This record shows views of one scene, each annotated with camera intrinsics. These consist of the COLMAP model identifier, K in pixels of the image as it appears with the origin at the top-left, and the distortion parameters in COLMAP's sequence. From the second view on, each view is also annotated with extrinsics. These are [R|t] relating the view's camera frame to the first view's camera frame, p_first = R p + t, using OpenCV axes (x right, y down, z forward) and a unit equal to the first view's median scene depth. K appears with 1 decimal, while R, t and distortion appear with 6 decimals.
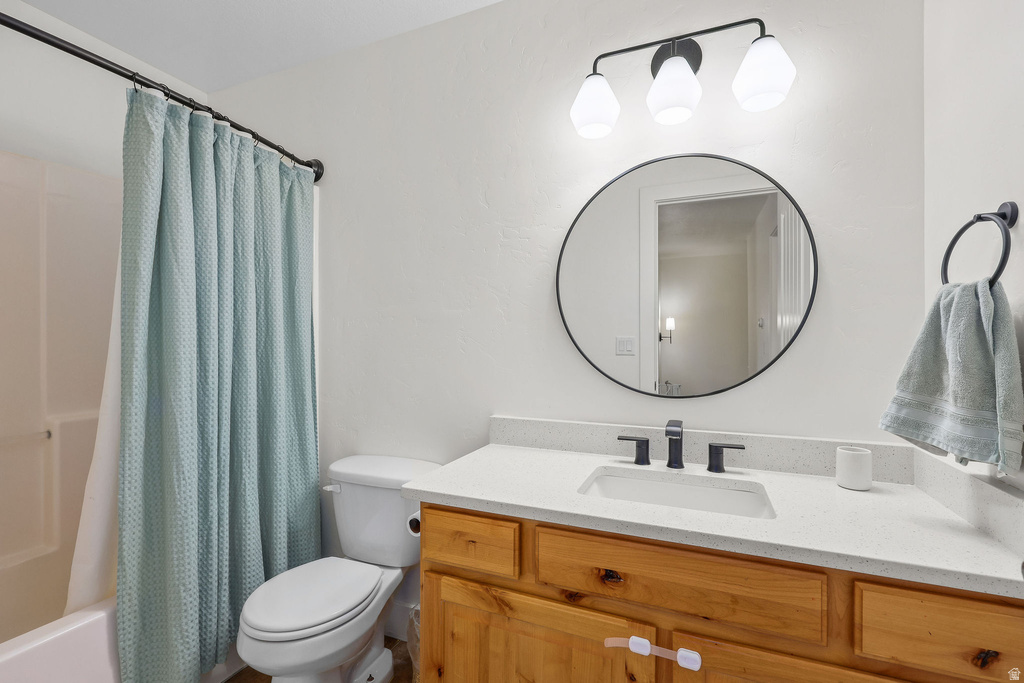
lens RADIAL K [[470.9, 0, 512.3], [0, 470.9, 345.5], [0, 0, 1]] dist [0.006489, 0.000332]
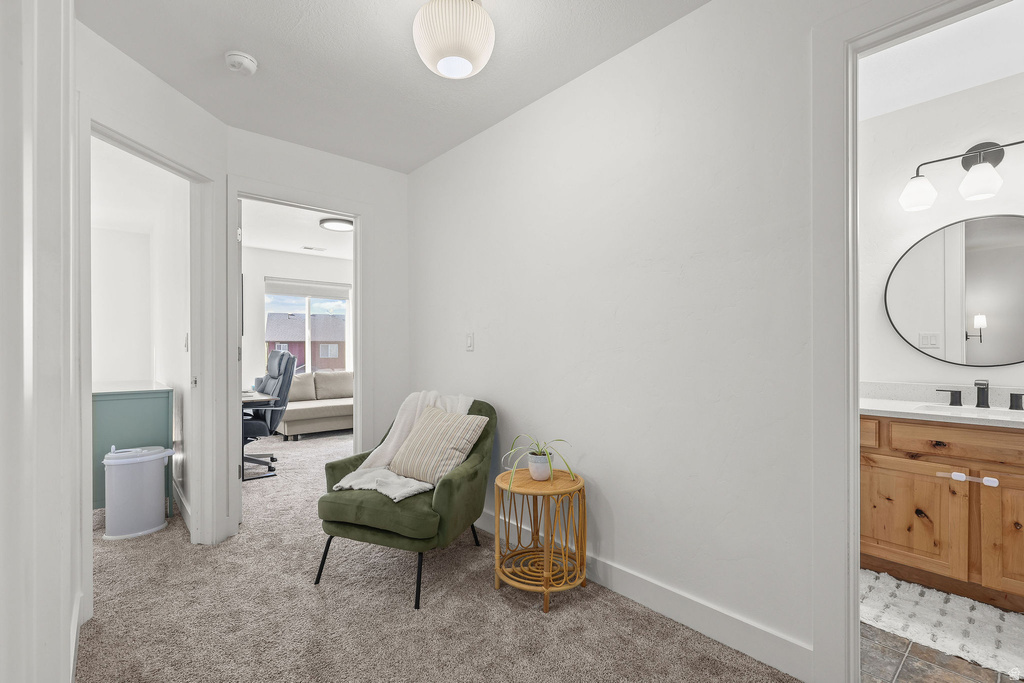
lens RADIAL K [[470.9, 0, 514.3], [0, 470.9, 342.5], [0, 0, 1]] dist [0.006489, 0.000332]
pose [[0.897925, -0.001374, -0.440146, -0.528124], [-0.005022, 0.999898, -0.013367, 0.082359], [0.440120, 0.014213, 0.897827, -1.620089]]
